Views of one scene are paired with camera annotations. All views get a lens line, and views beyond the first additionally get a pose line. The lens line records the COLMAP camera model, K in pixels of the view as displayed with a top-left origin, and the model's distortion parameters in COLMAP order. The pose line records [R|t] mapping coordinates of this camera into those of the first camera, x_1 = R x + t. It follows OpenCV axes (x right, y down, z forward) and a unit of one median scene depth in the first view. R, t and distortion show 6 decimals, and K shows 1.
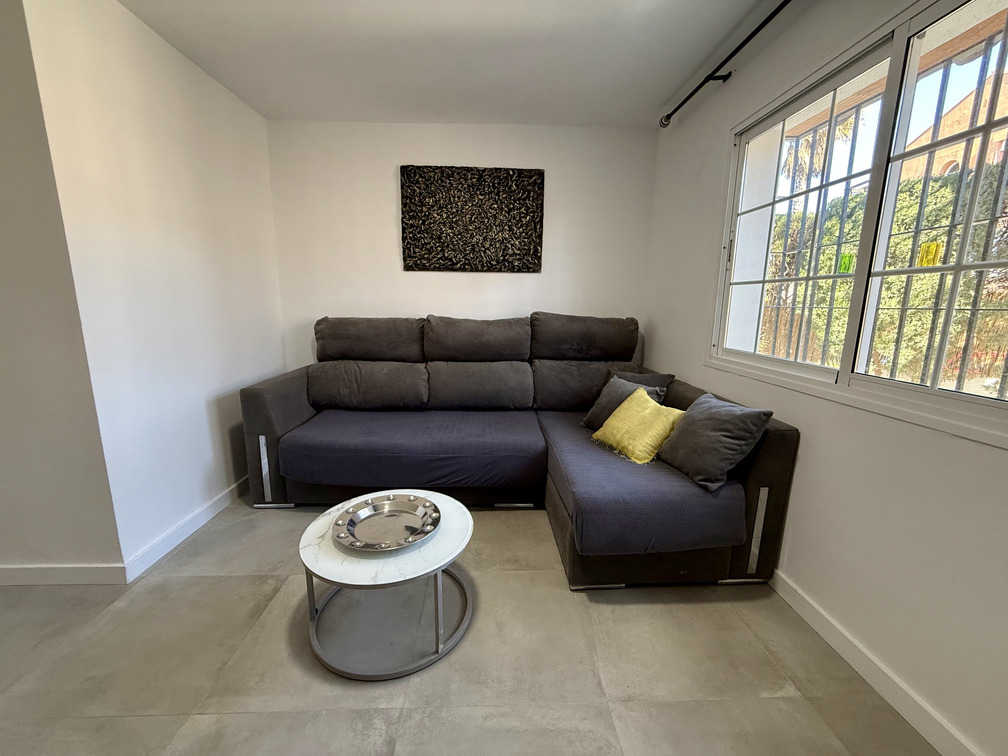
lens RADIAL K [[402.4, 0, 501.8], [0, 402.4, 377.9], [0, 0, 1]] dist [-0.001519, 0.000270]
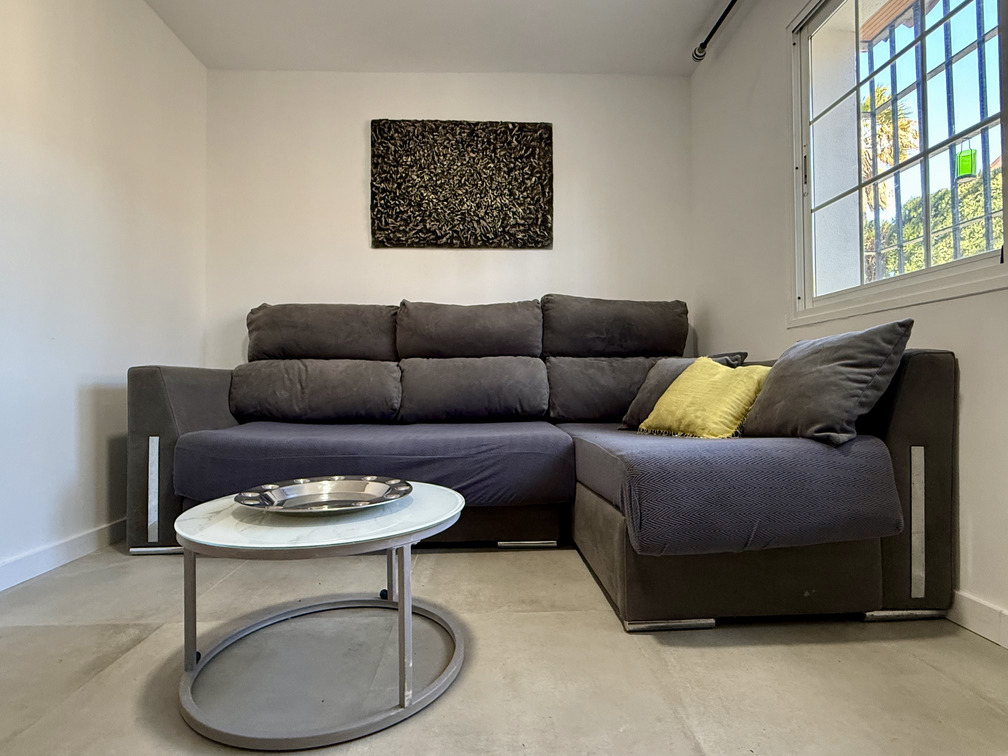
lens RADIAL K [[517.5, 0, 502.9], [0, 517.5, 379.5], [0, 0, 1]] dist [-0.000359, -0.000491]
pose [[0.999790, -0.020002, 0.004538, -0.006771], [0.020504, 0.980148, -0.197204, 0.187827], [-0.000503, 0.197256, 0.980352, 0.099471]]
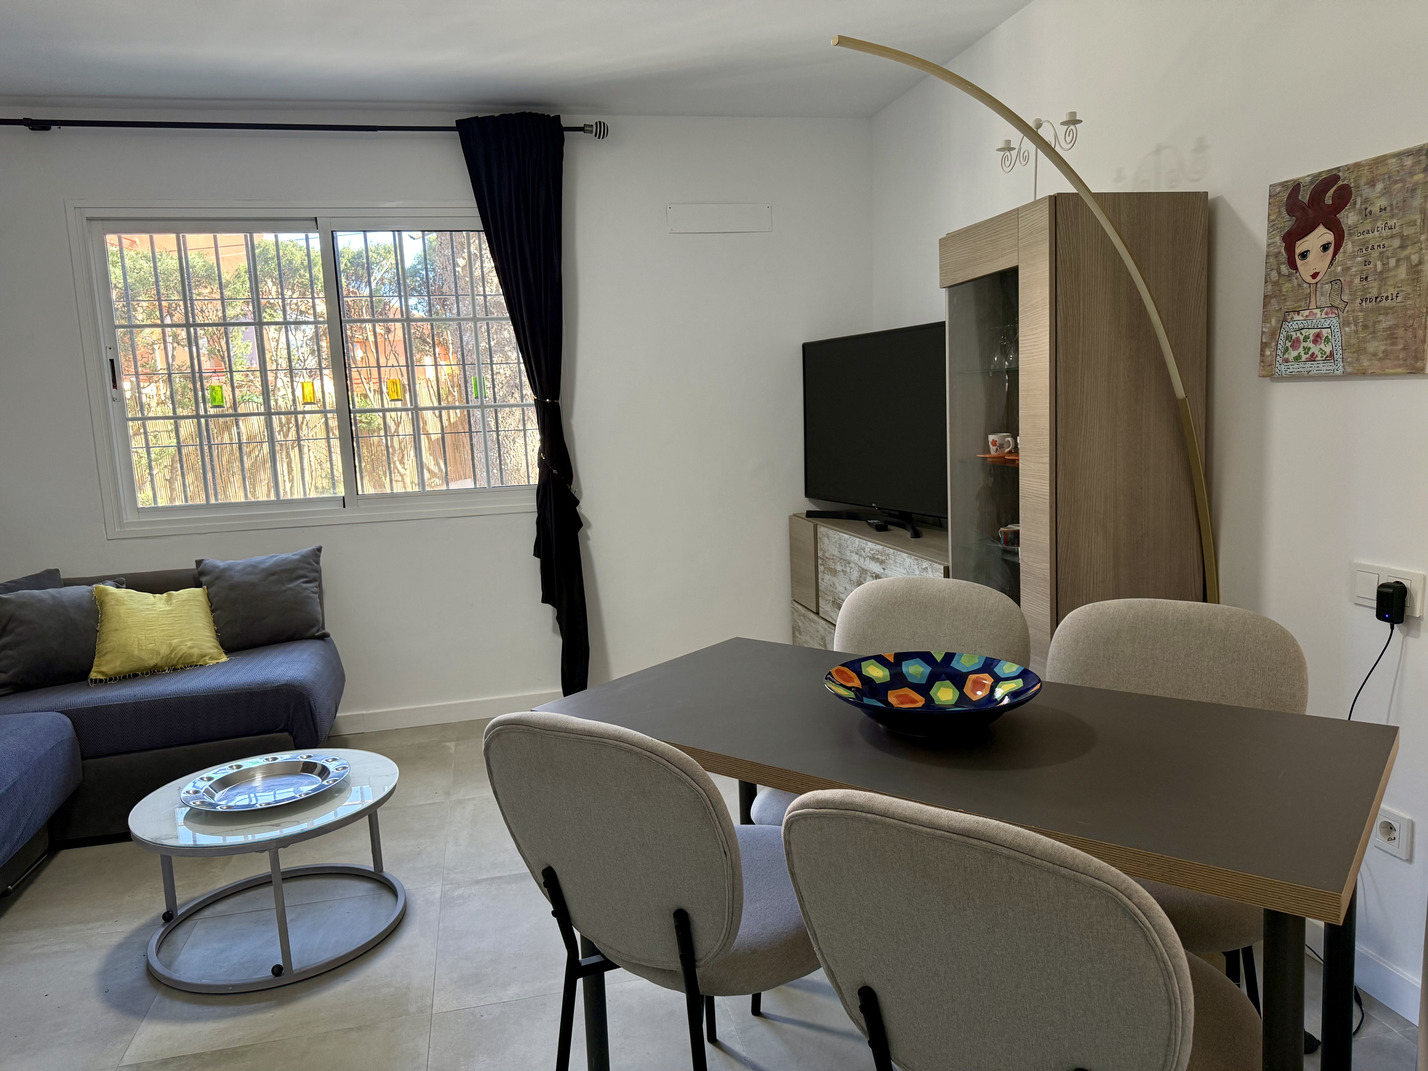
lens RADIAL K [[1003.4, 0, 713.8], [0, 1003.4, 539.7], [0, 0, 1]] dist [0.125876, -0.201301]
pose [[-0.174122, -0.143795, 0.974169, -1.086415], [0.223074, 0.957803, 0.181252, -0.094484], [-0.959124, 0.248872, -0.134698, 0.225122]]
